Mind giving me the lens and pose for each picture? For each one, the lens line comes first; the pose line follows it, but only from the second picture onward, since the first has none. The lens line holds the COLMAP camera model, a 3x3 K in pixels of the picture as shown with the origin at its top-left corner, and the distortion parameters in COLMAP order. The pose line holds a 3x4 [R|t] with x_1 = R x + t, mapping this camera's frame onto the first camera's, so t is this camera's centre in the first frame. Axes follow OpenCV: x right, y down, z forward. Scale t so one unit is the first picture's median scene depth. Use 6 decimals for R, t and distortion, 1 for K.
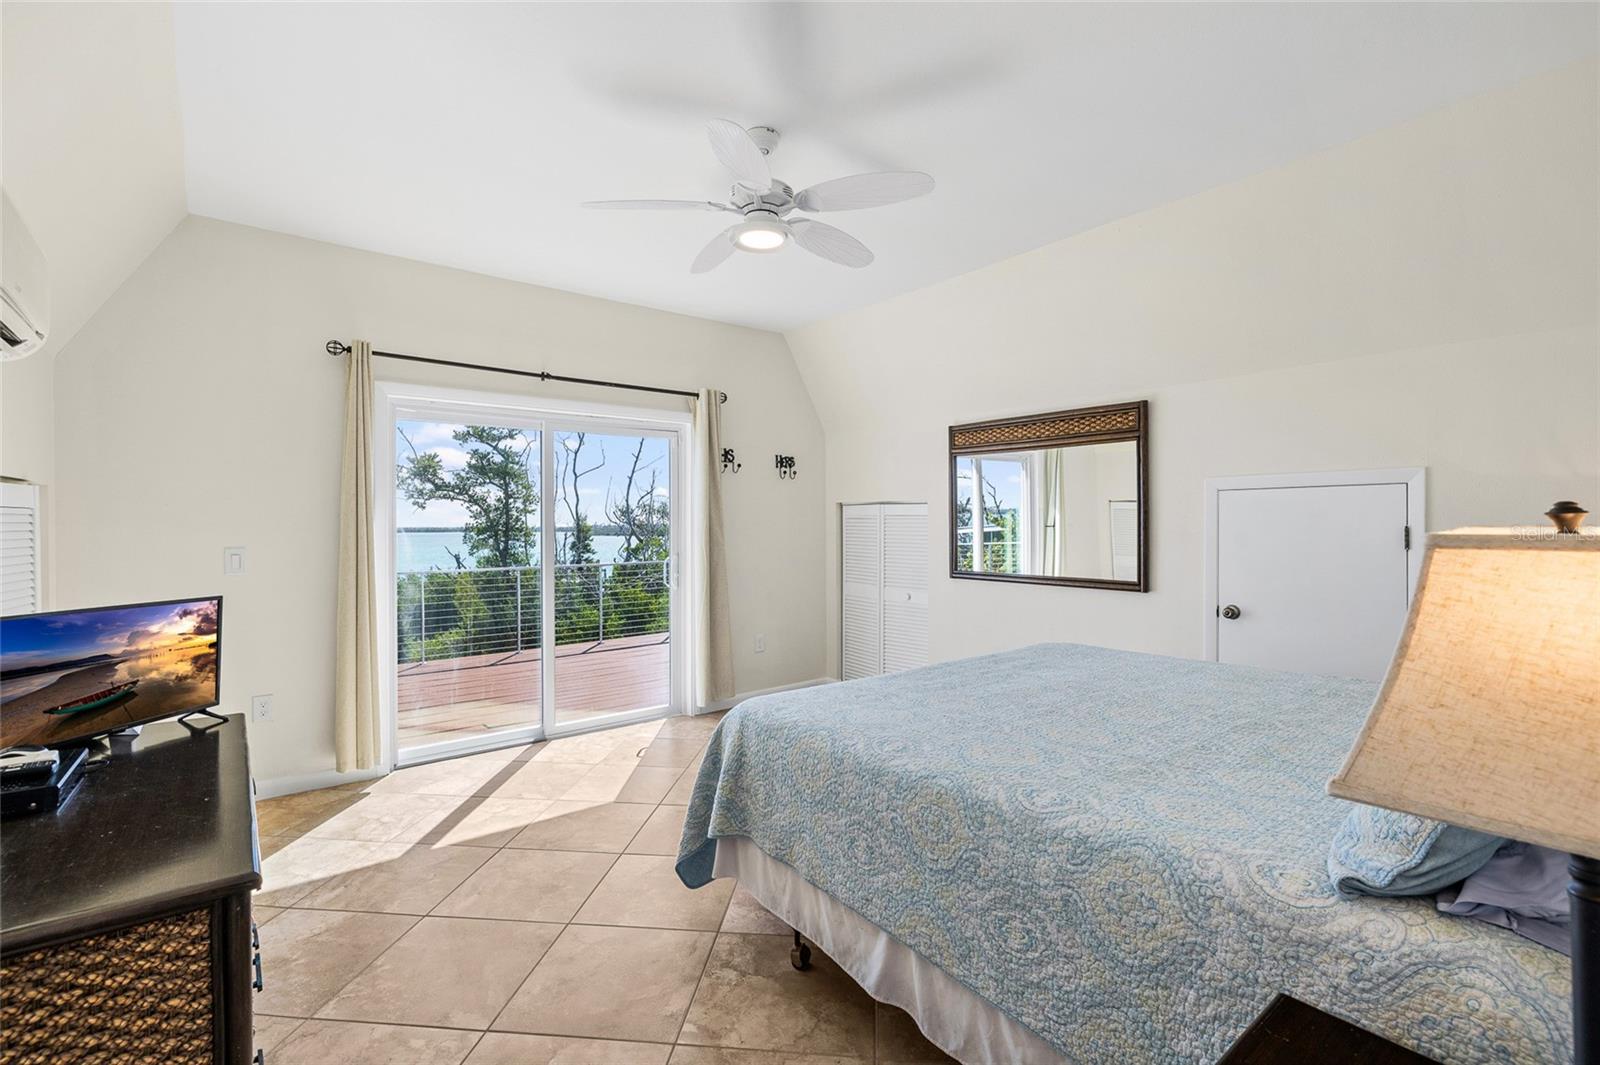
lens RADIAL K [[719.2, 0, 802.3], [0, 719.2, 522.6], [0, 0, 1]] dist [-0.000700, 0.000515]
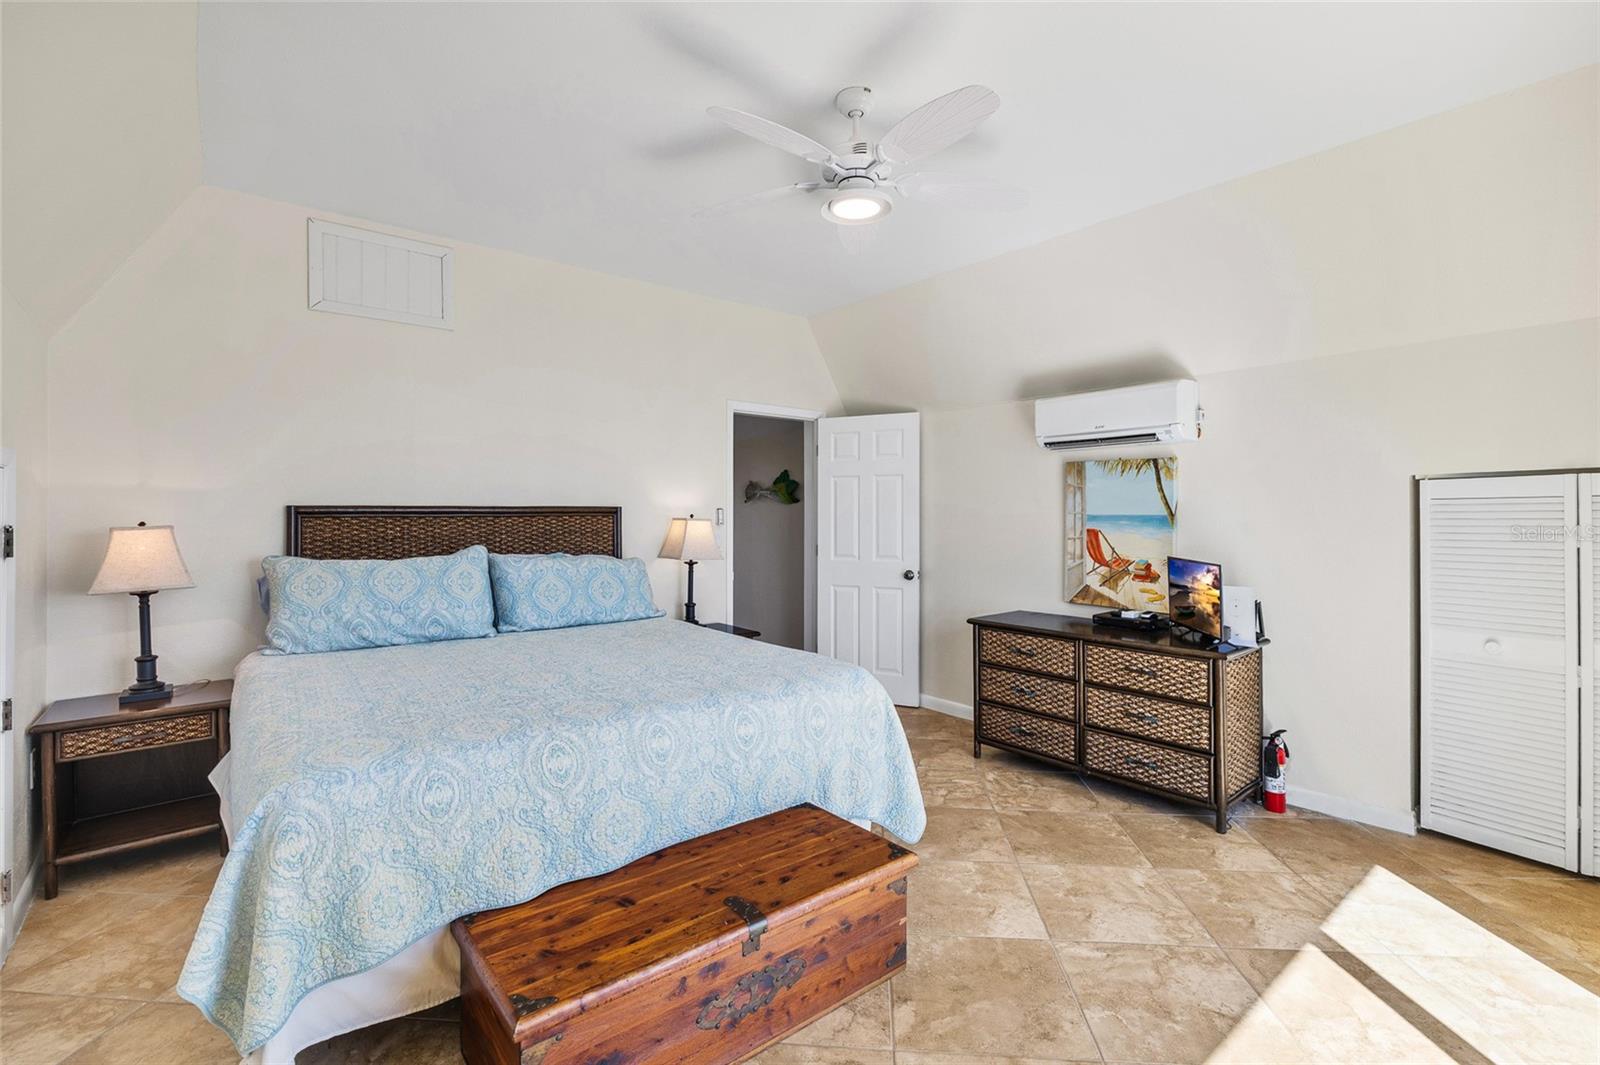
lens RADIAL K [[719.2, 0, 802.3], [0, 719.2, 522.6], [0, 0, 1]] dist [-0.000700, 0.000515]
pose [[-0.999995, -0.001746, -0.002727, 0.016833], [-0.001733, 0.999986, -0.004973, 0.022923], [0.002735, -0.004969, -0.999984, 1.983449]]
